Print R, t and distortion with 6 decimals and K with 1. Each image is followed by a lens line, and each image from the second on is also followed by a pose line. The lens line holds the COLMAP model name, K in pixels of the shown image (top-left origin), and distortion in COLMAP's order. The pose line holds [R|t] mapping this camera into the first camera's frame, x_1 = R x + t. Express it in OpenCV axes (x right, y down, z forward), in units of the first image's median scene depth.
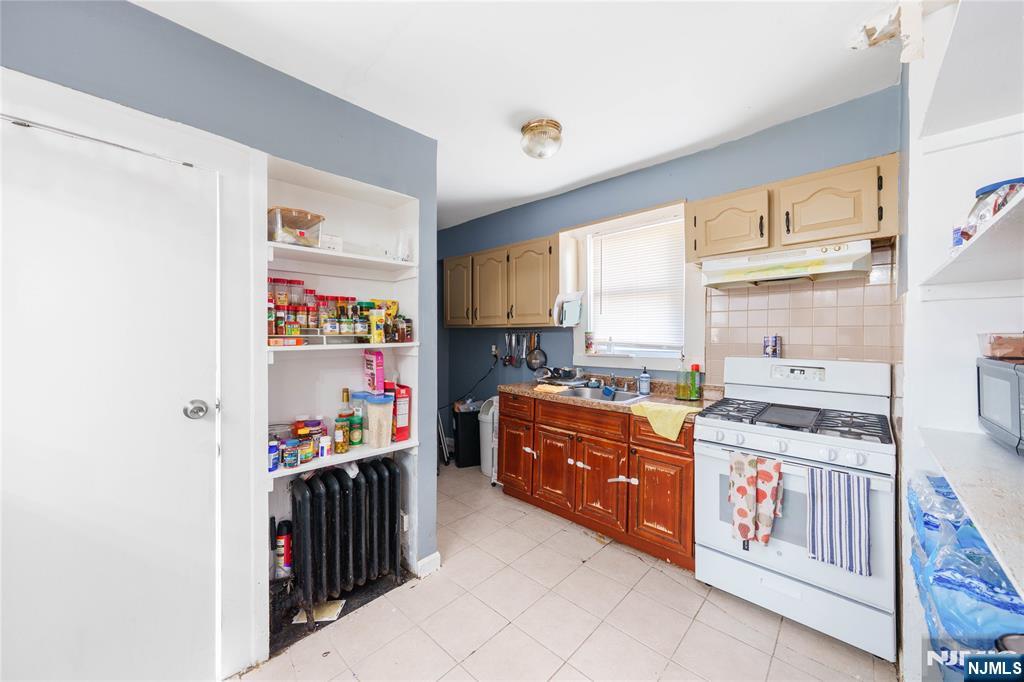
lens RADIAL K [[356.2, 0, 512.2], [0, 356.2, 336.8], [0, 0, 1]] dist [0.000189, -0.000017]
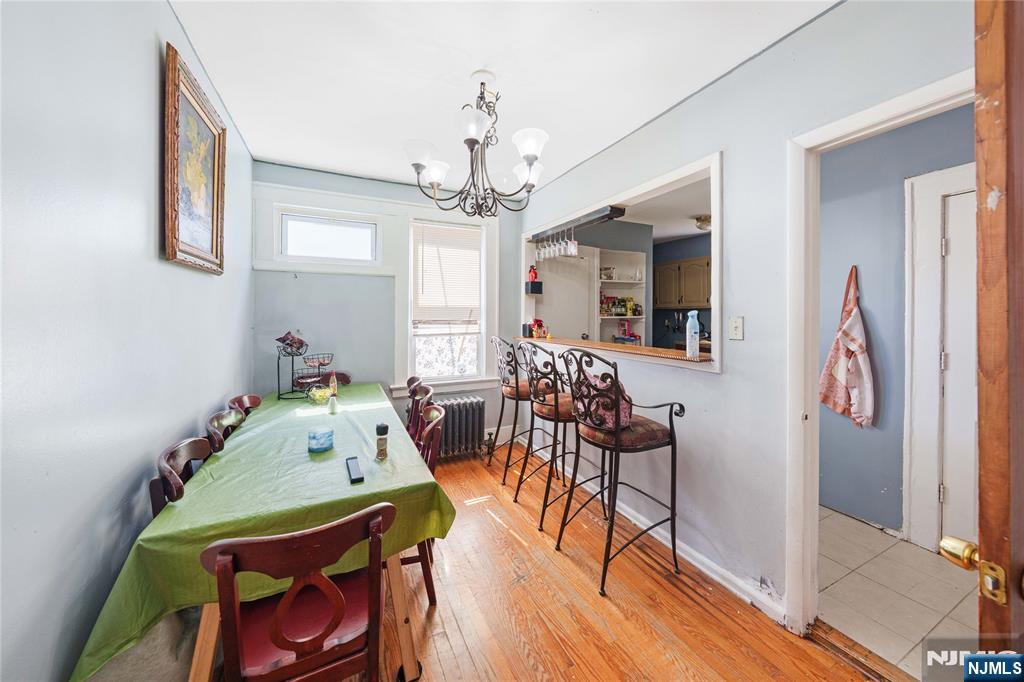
lens RADIAL K [[356.2, 0, 508.7], [0, 356.2, 313.6], [0, 0, 1]] dist [0.000189, -0.000017]
pose [[0.933734, 0.004615, -0.357937, -0.269611], [-0.006797, 0.999965, -0.004838, 0.017777], [0.357902, 0.006950, 0.933733, -1.470606]]
